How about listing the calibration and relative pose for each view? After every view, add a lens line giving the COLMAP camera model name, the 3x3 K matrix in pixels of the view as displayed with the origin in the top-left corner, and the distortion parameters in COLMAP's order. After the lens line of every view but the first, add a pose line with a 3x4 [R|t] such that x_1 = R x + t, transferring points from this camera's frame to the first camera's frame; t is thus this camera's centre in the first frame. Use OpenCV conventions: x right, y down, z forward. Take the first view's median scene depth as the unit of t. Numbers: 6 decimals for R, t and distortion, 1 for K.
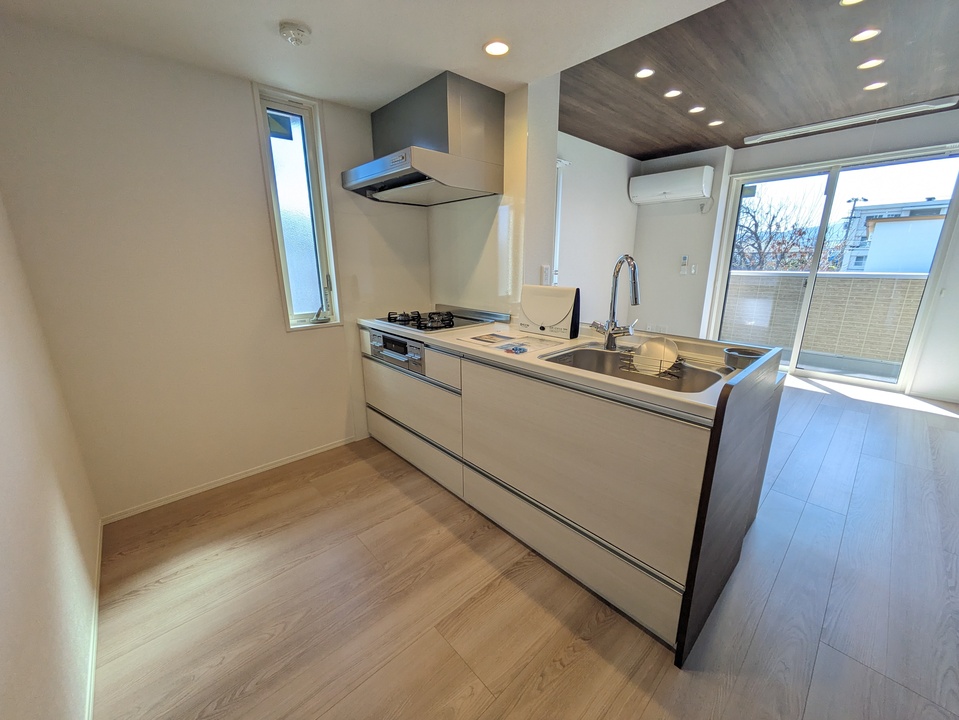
lens RADIAL K [[378.3, 0, 483.1], [0, 378.3, 358.5], [0, 0, 1]] dist [0.000701, -0.000076]
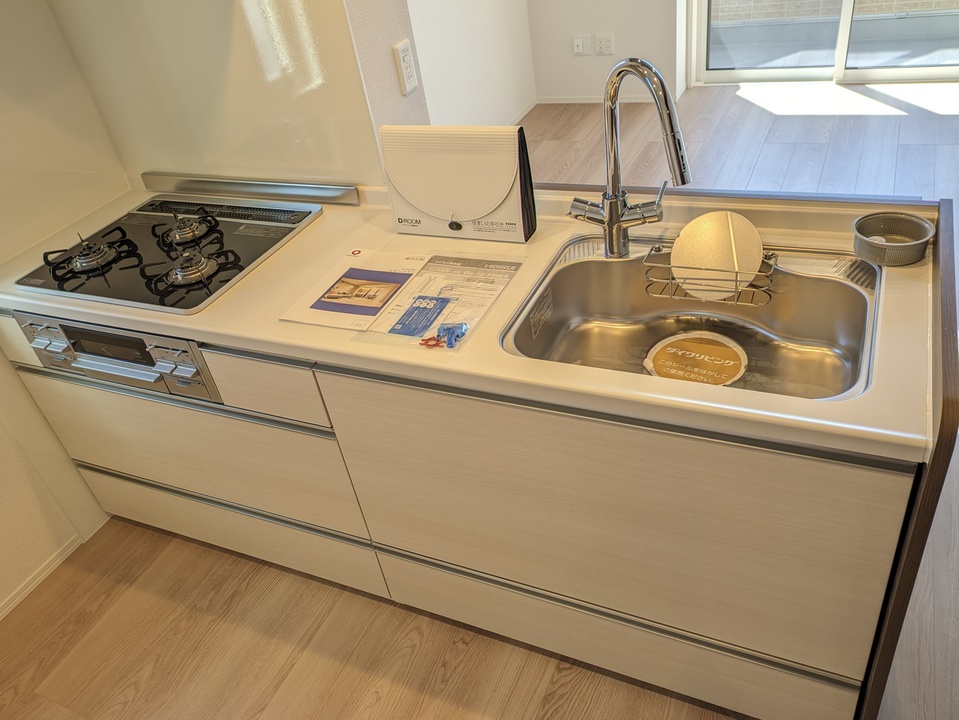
lens RADIAL K [[766.0, 0, 479.8], [0, 766.0, 356.5], [0, 0, 1]] dist [0.032517, -0.014480]
pose [[0.914558, -0.331632, 0.231526, -0.057325], [0.237080, 0.903347, 0.357433, -0.195949], [-0.327684, -0.272003, 0.904786, 0.108018]]
